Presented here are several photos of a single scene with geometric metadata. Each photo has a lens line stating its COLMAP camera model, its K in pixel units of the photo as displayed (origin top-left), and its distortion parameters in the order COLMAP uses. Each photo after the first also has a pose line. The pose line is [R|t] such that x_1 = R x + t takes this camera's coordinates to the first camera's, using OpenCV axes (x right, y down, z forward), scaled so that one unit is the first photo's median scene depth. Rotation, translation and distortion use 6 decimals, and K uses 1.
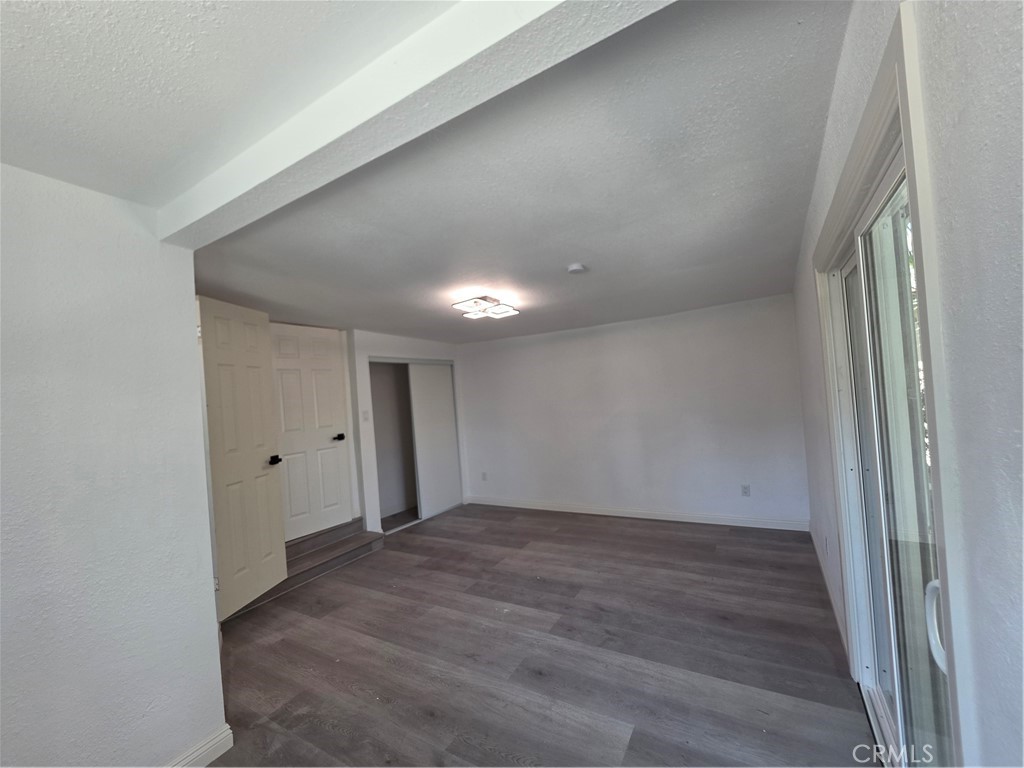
lens RADIAL K [[411.8, 0, 515.4], [0, 411.8, 383.8], [0, 0, 1]] dist [-0.006300, 0.000728]
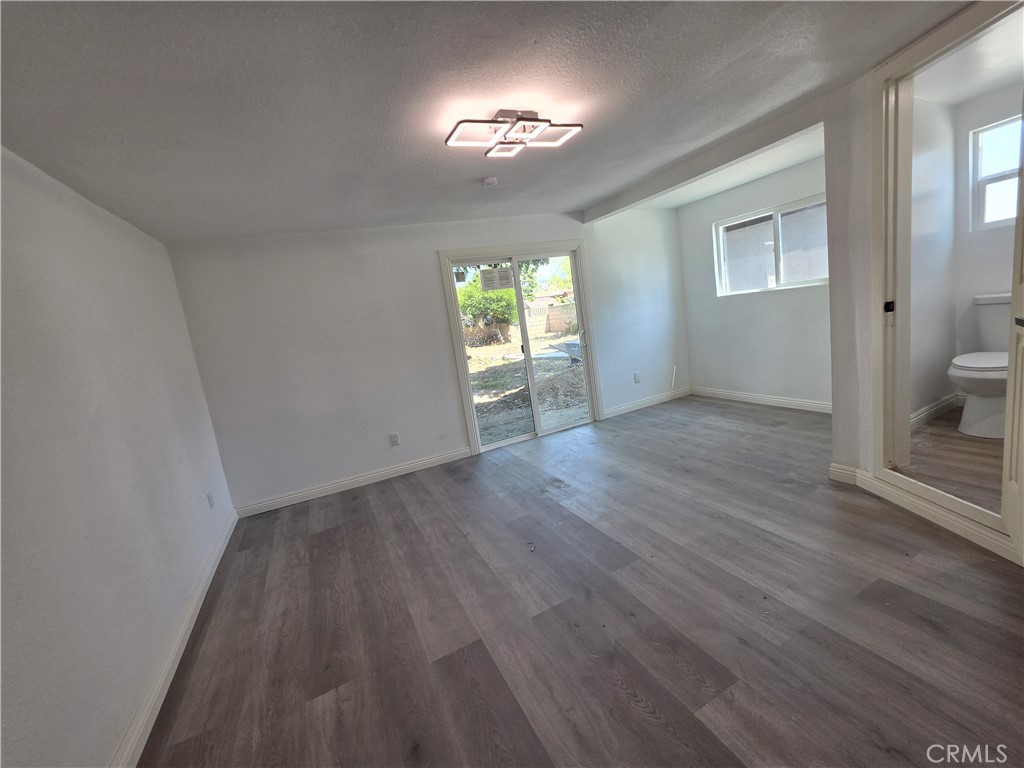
lens RADIAL K [[411.8, 0, 515.9], [0, 411.8, 386.8], [0, 0, 1]] dist [-0.006300, 0.000728]
pose [[-0.813941, 0.087365, 0.574342, -0.357649], [0.182837, 0.976912, 0.110510, 0.104165], [-0.551427, 0.194960, -0.811122, 1.524154]]
